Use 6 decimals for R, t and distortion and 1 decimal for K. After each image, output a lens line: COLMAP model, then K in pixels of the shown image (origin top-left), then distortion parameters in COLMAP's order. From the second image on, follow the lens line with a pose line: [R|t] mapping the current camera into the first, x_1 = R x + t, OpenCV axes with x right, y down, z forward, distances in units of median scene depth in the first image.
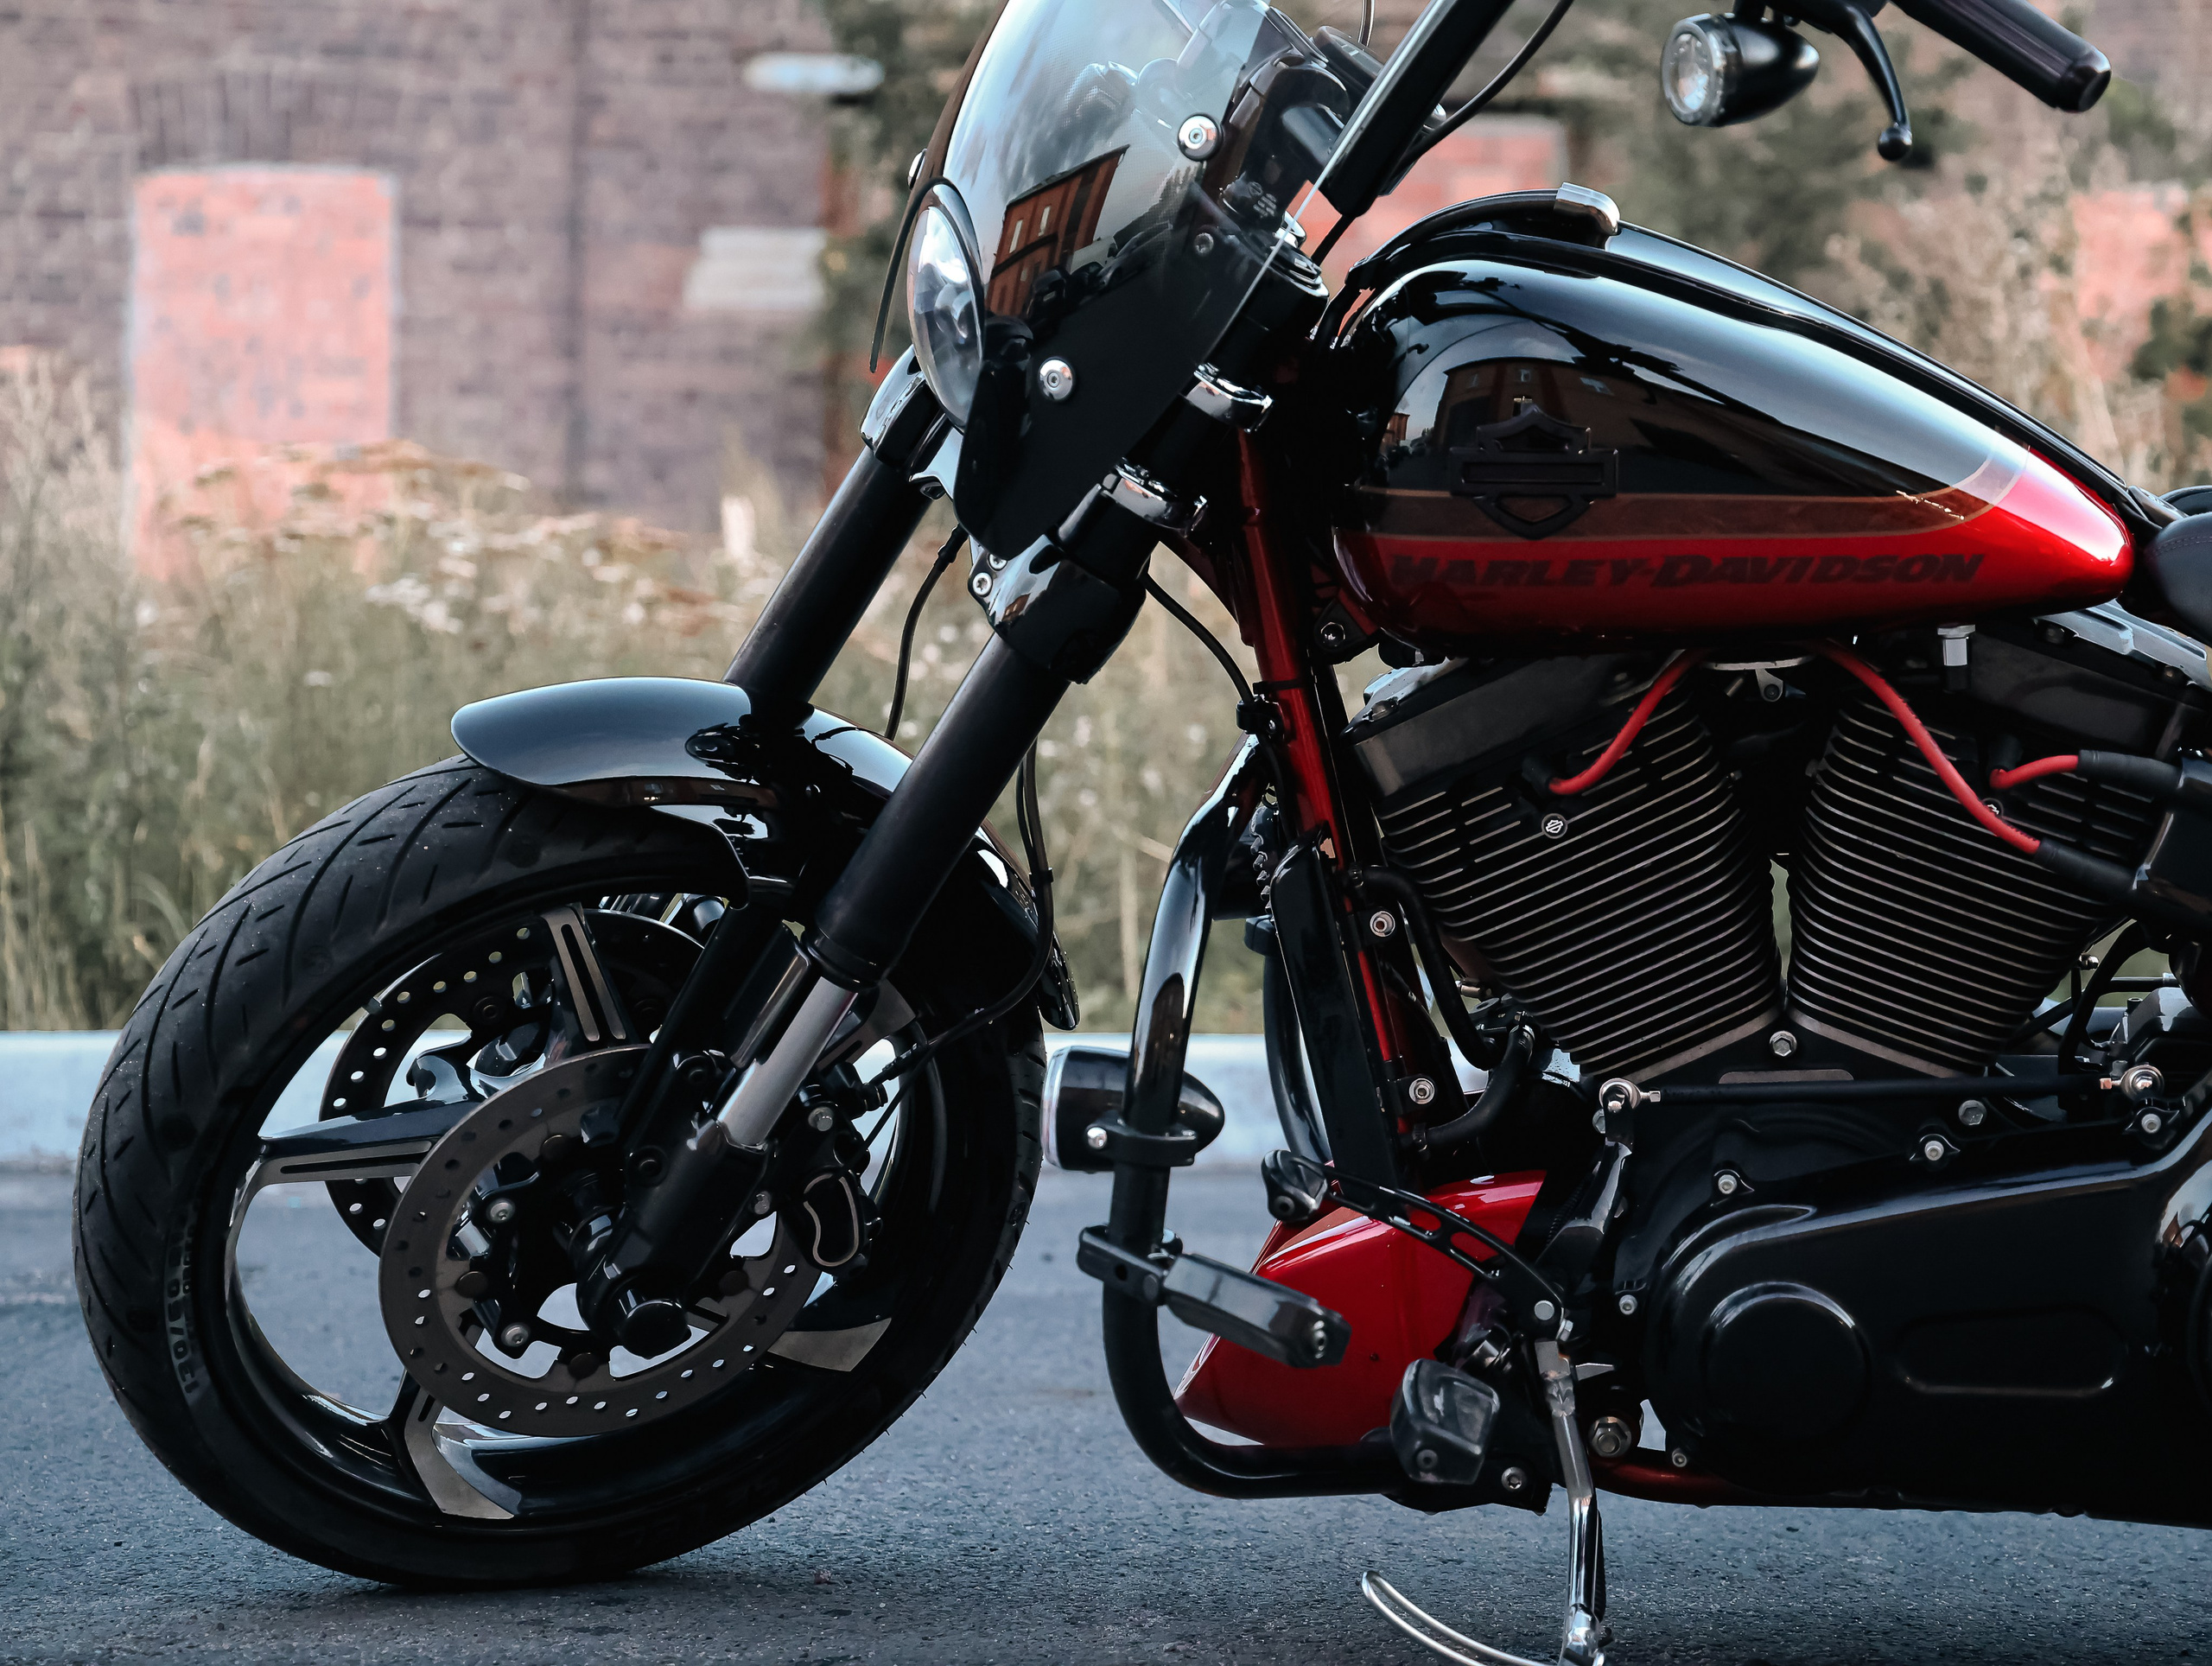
lens RADIAL K [[5179.8, 0, 1140.2], [0, 5179.8, 797.7], [0, 0, 1]] dist [0.332949, 0.000000]
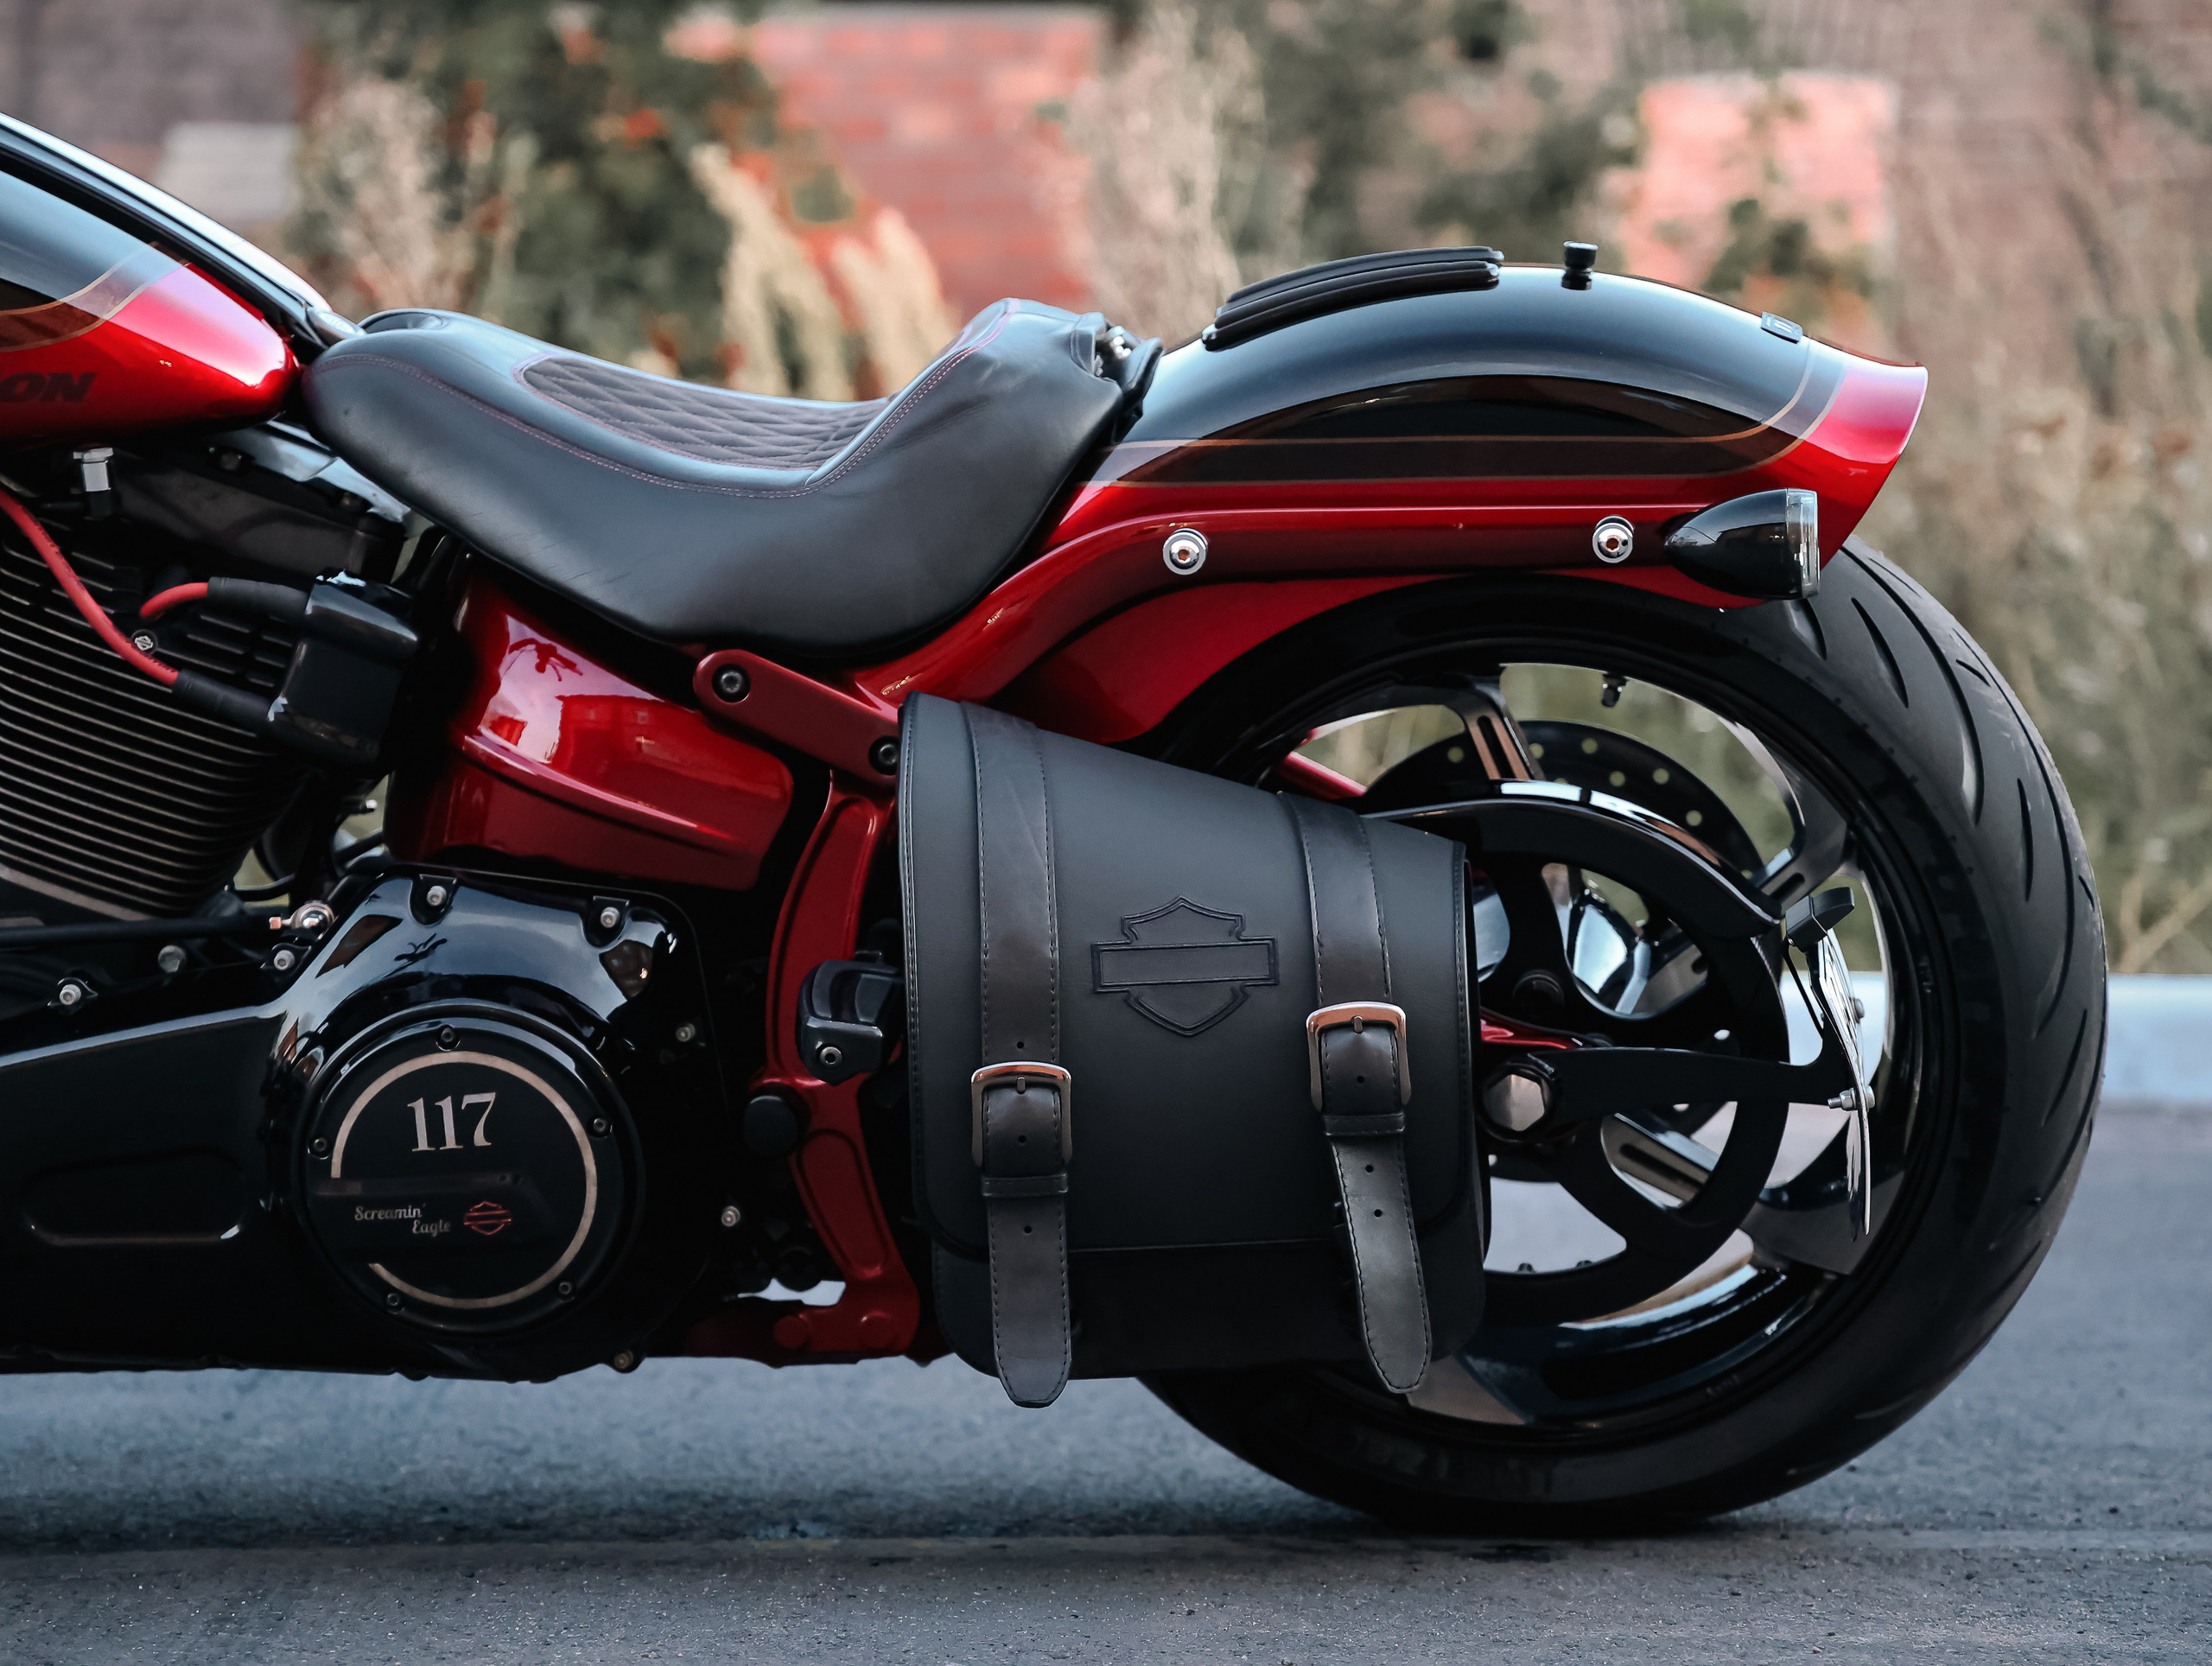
lens RADIAL K [[5605.5, 0, 1101.3], [0, 5605.5, 829.7], [0, 0, 1]] dist [0.366297, 0.000000]
pose [[0.998631, -0.015869, 0.049837, 0.277808], [0.015209, 0.999792, 0.013592, 0.024703], [-0.050042, -0.012815, 0.998665, -0.051001]]
